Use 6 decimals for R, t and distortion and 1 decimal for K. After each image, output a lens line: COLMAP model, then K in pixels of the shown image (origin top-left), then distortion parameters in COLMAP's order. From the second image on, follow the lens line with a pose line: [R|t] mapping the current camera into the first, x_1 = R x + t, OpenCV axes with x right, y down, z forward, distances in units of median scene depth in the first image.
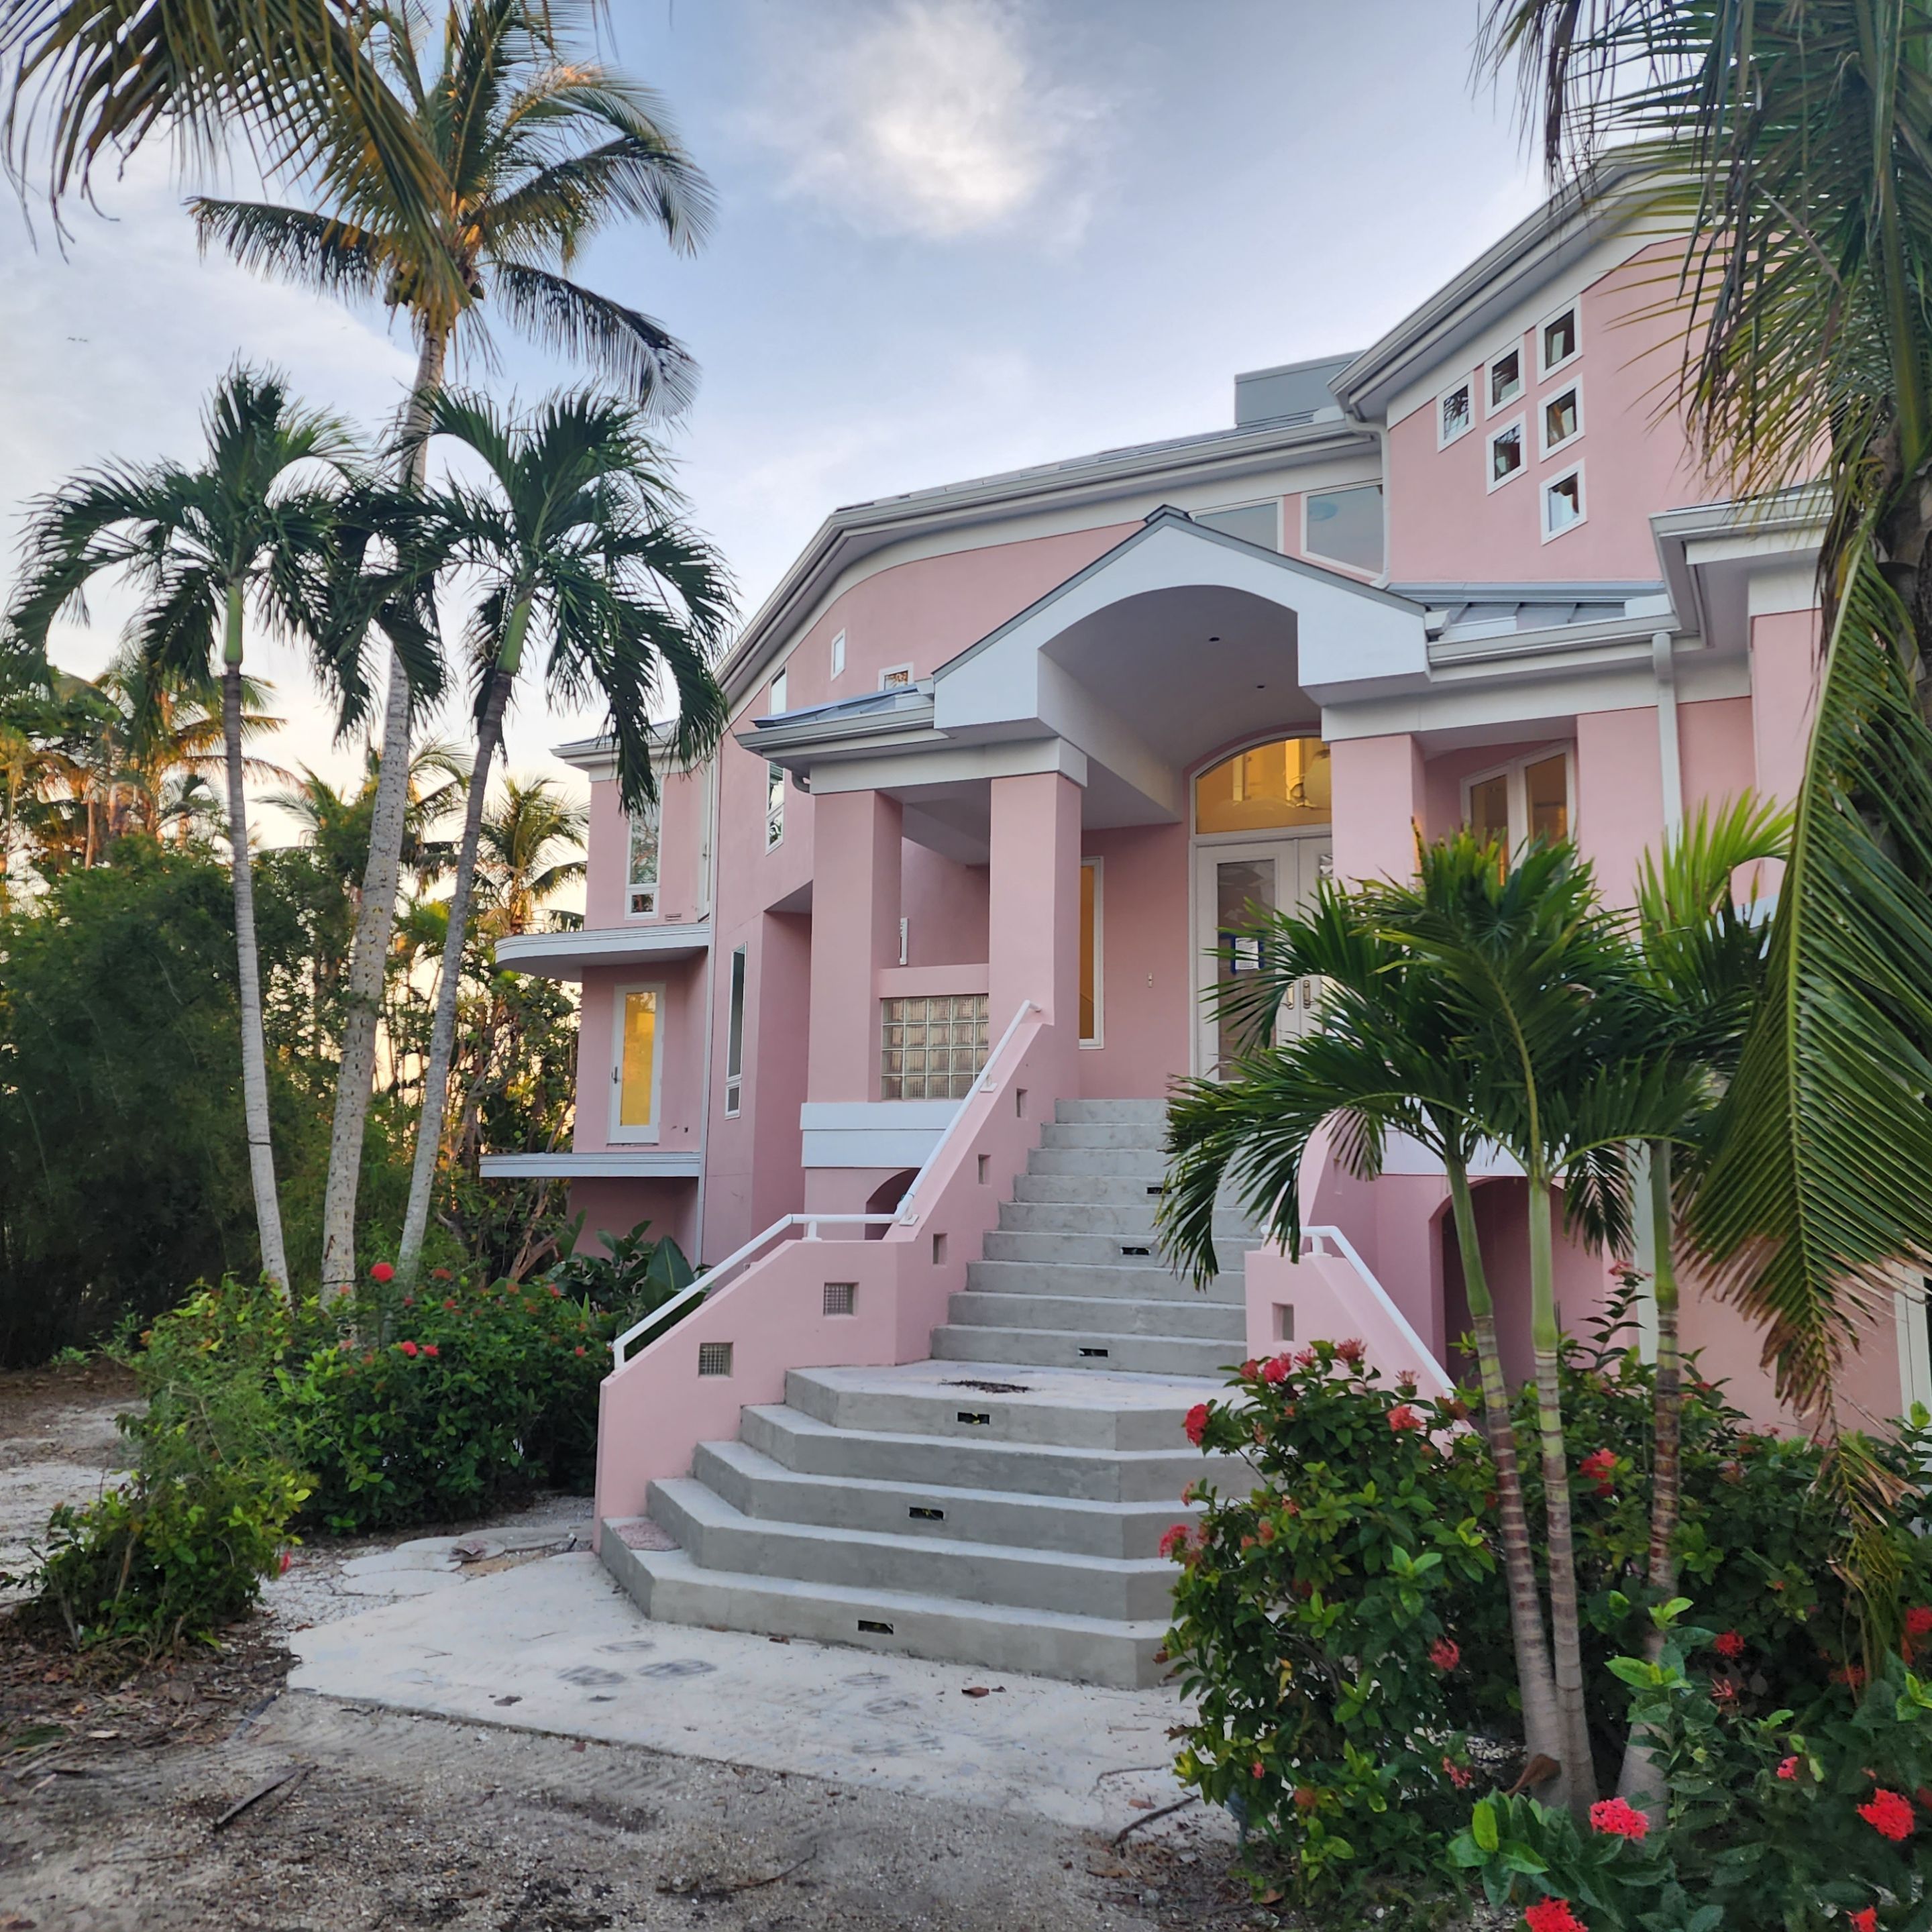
lens RADIAL K [[1681.2, 0, 969.8], [0, 1681.2, 927.8], [0, 0, 1]] dist [0.081702, -0.050660]
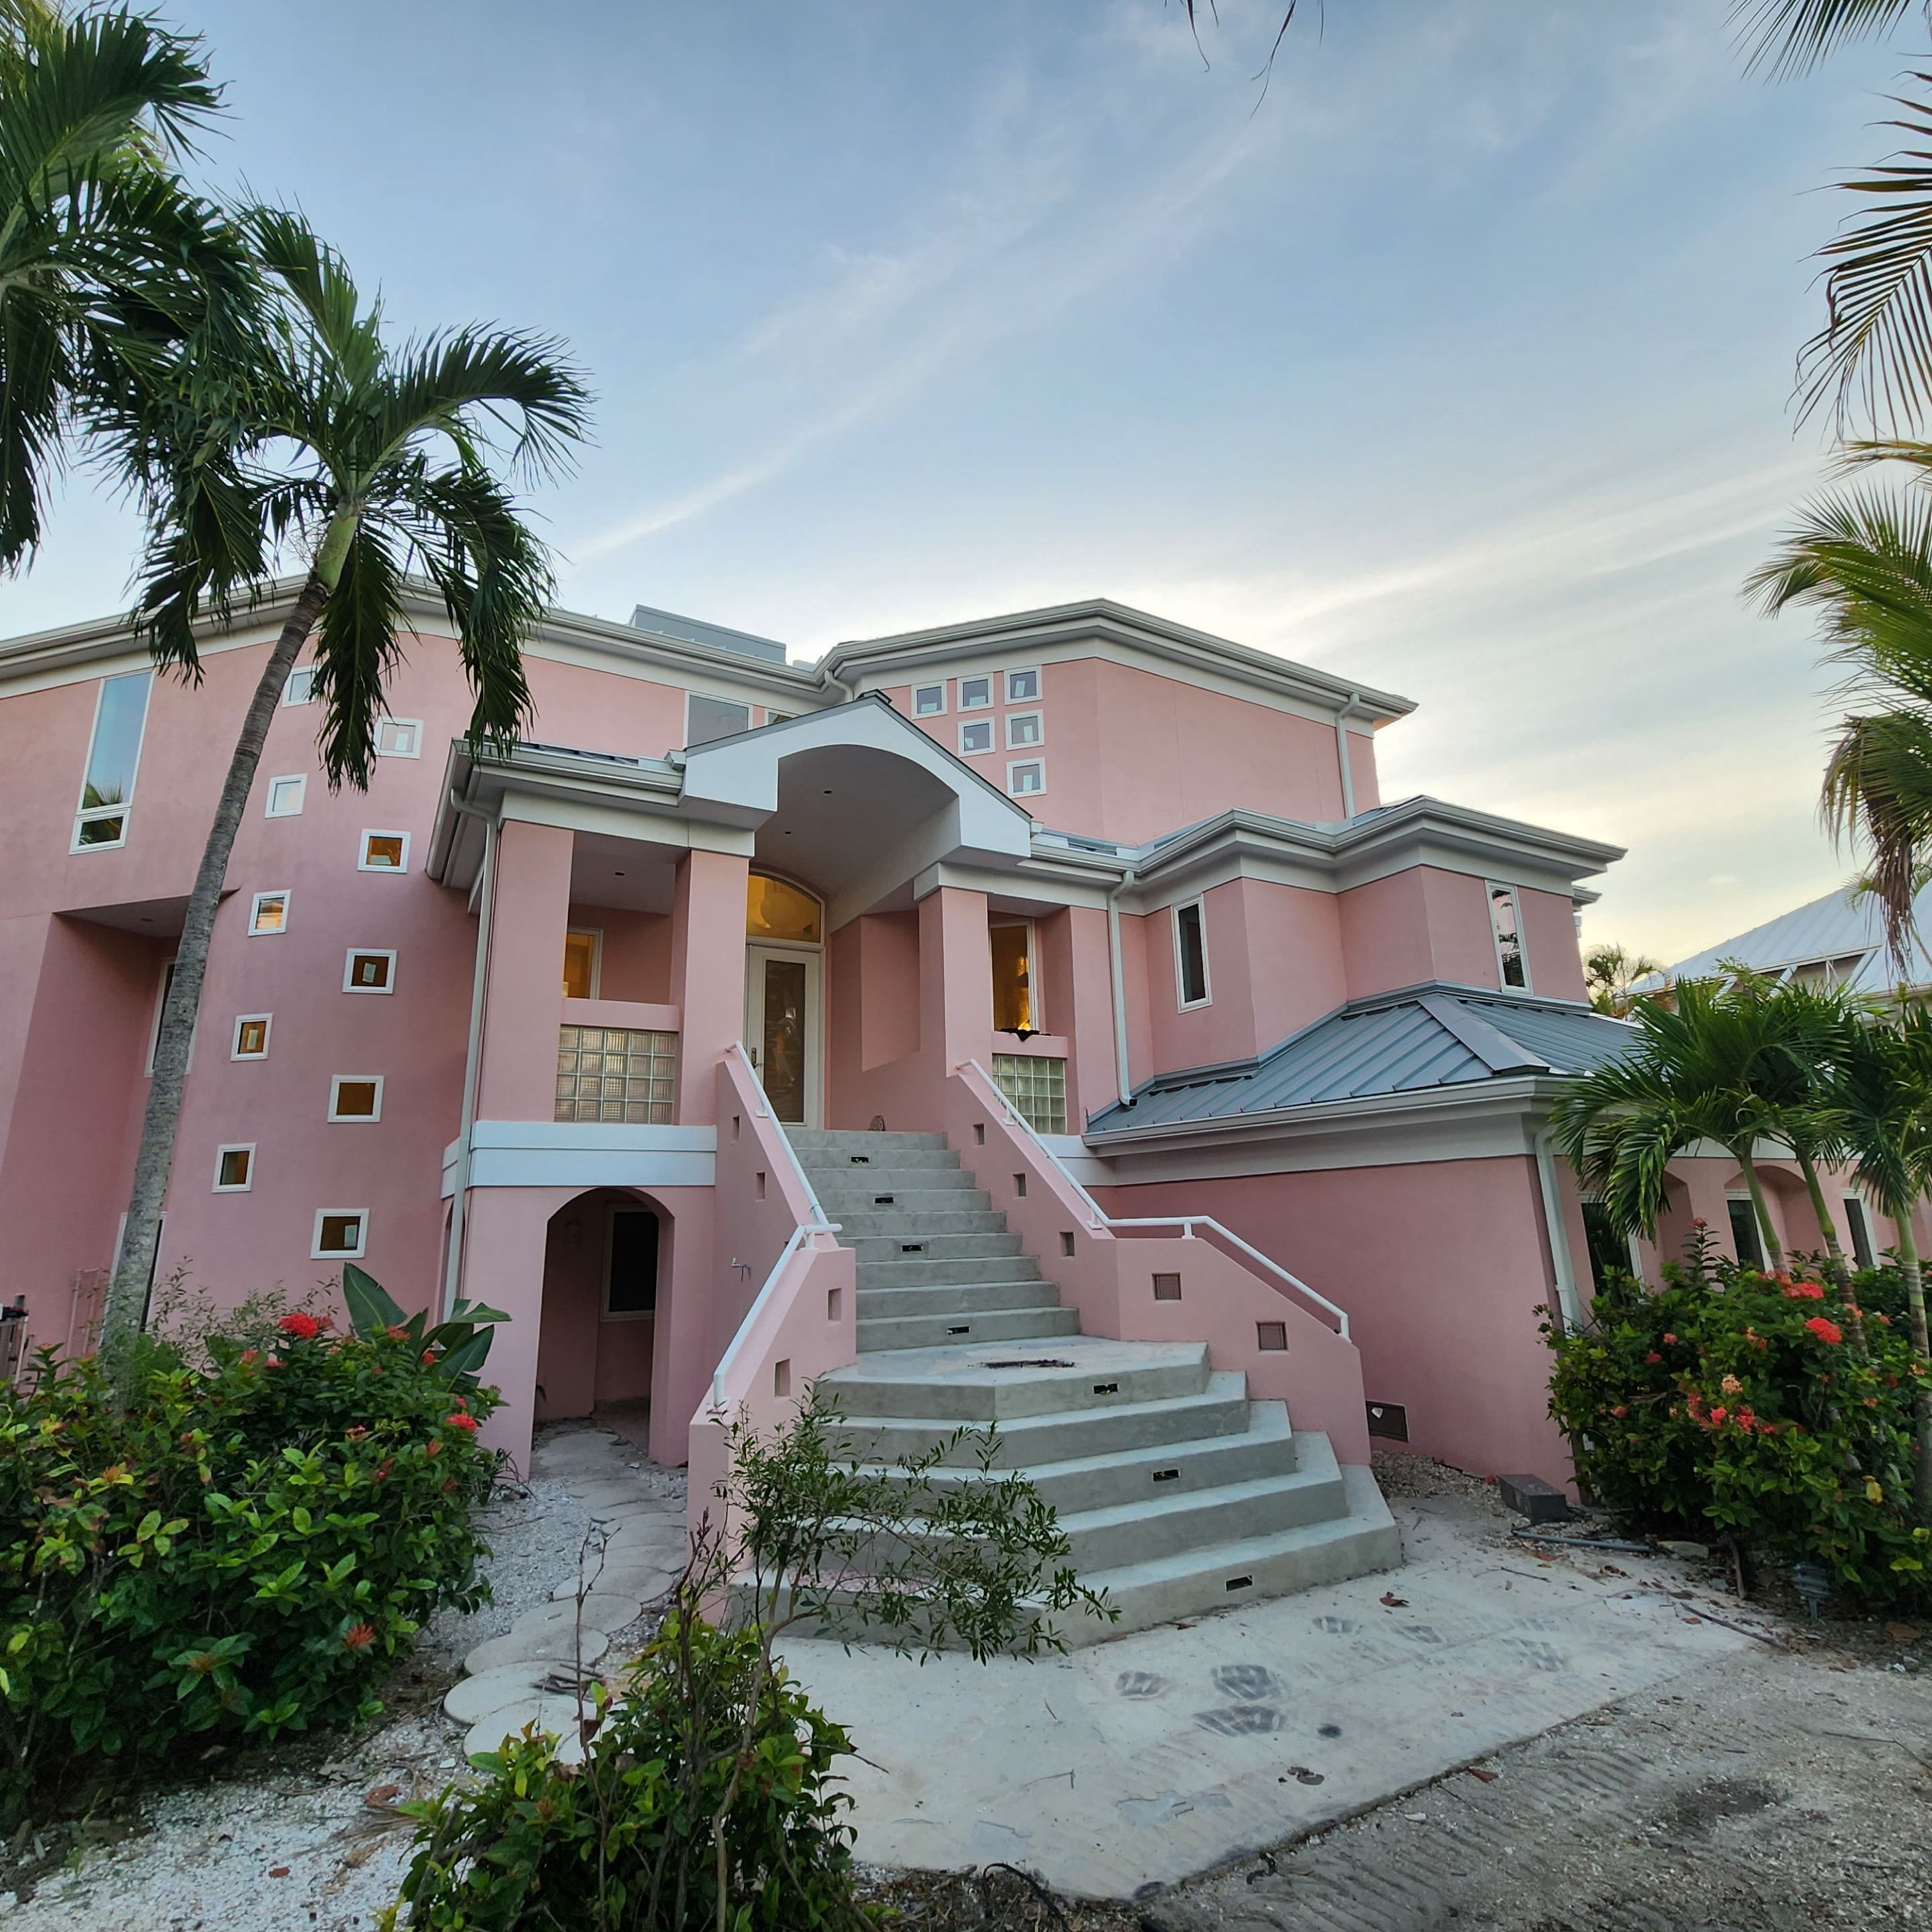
lens RADIAL K [[1034.5, 0, 962.6], [0, 1034.5, 963.8], [0, 0, 1]] dist [0.003017, -0.001633]
pose [[0.589924, 0.167950, 0.789799, -0.462270], [-0.101636, 0.985795, -0.133713, 0.071975], [-0.801037, -0.001391, 0.598613, 0.445560]]
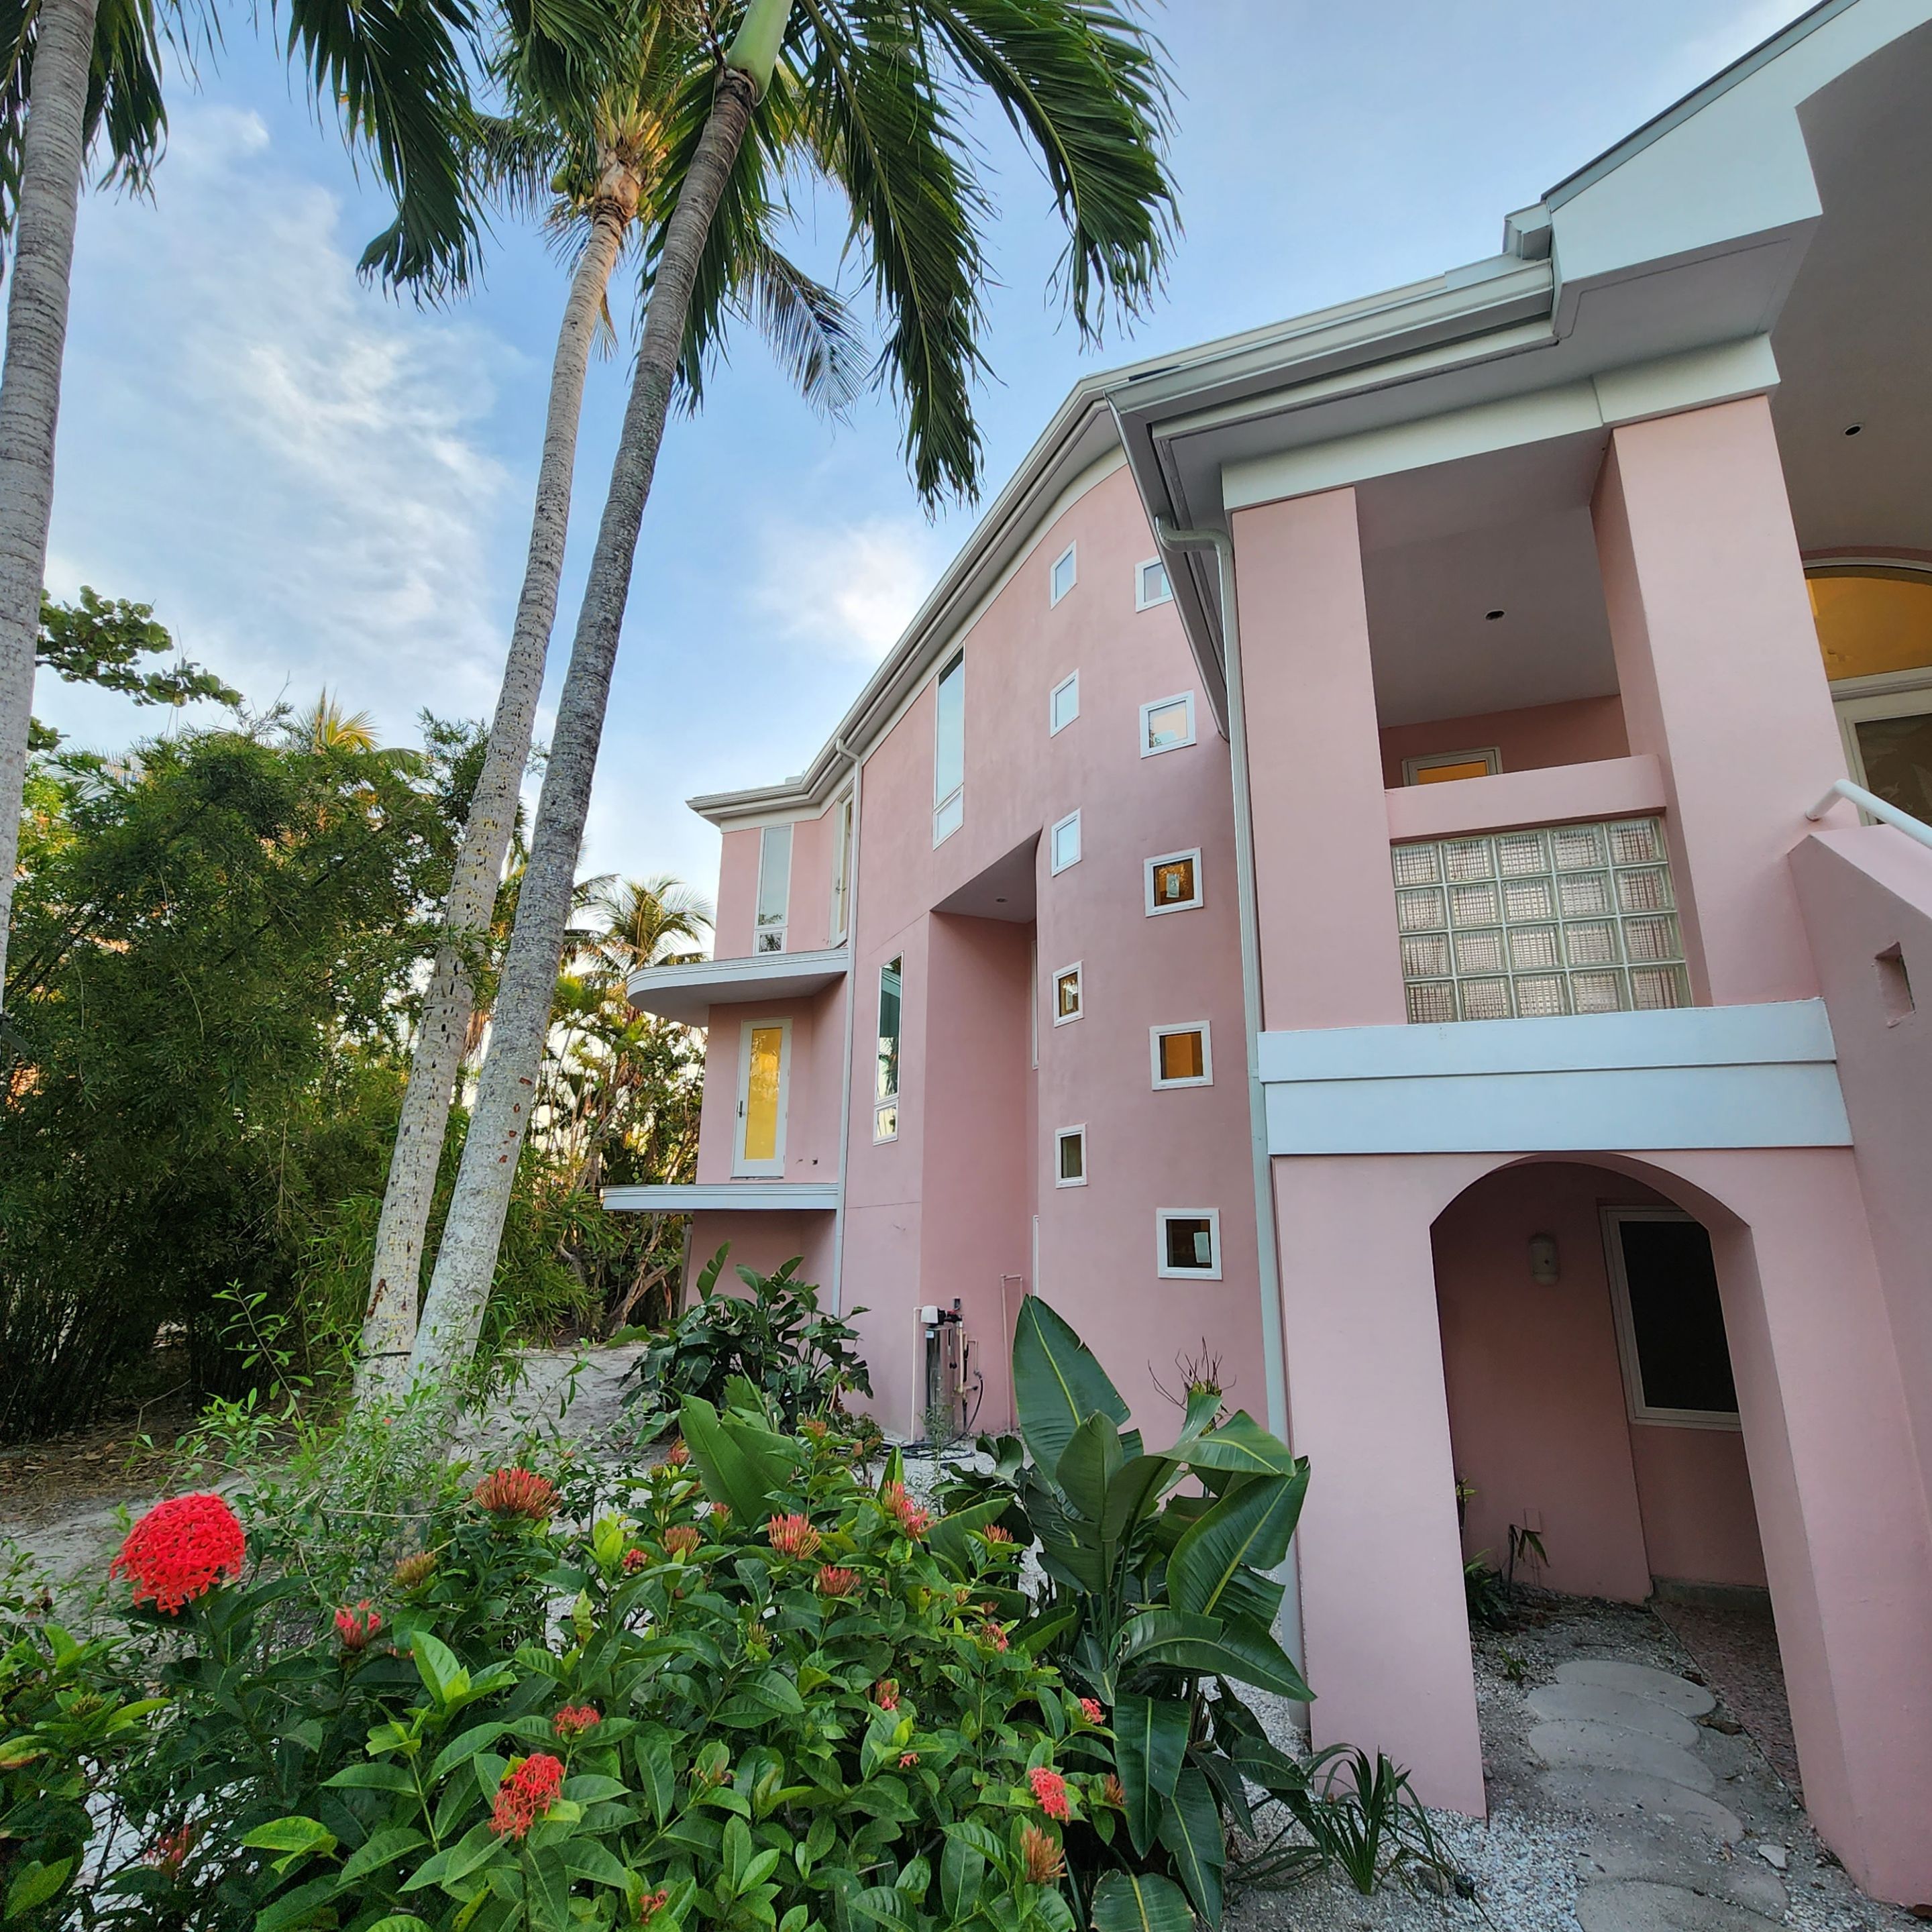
lens RADIAL K [[1052.9, 0, 963.0], [0, 1052.9, 959.6], [0, 0, 1]] dist [0.003882, 0.000378]
pose [[0.998729, 0.012764, 0.048754, -0.224994], [-0.007828, 0.994945, -0.100118, 0.125347], [-0.049785, 0.099609, 0.993780, 0.737619]]
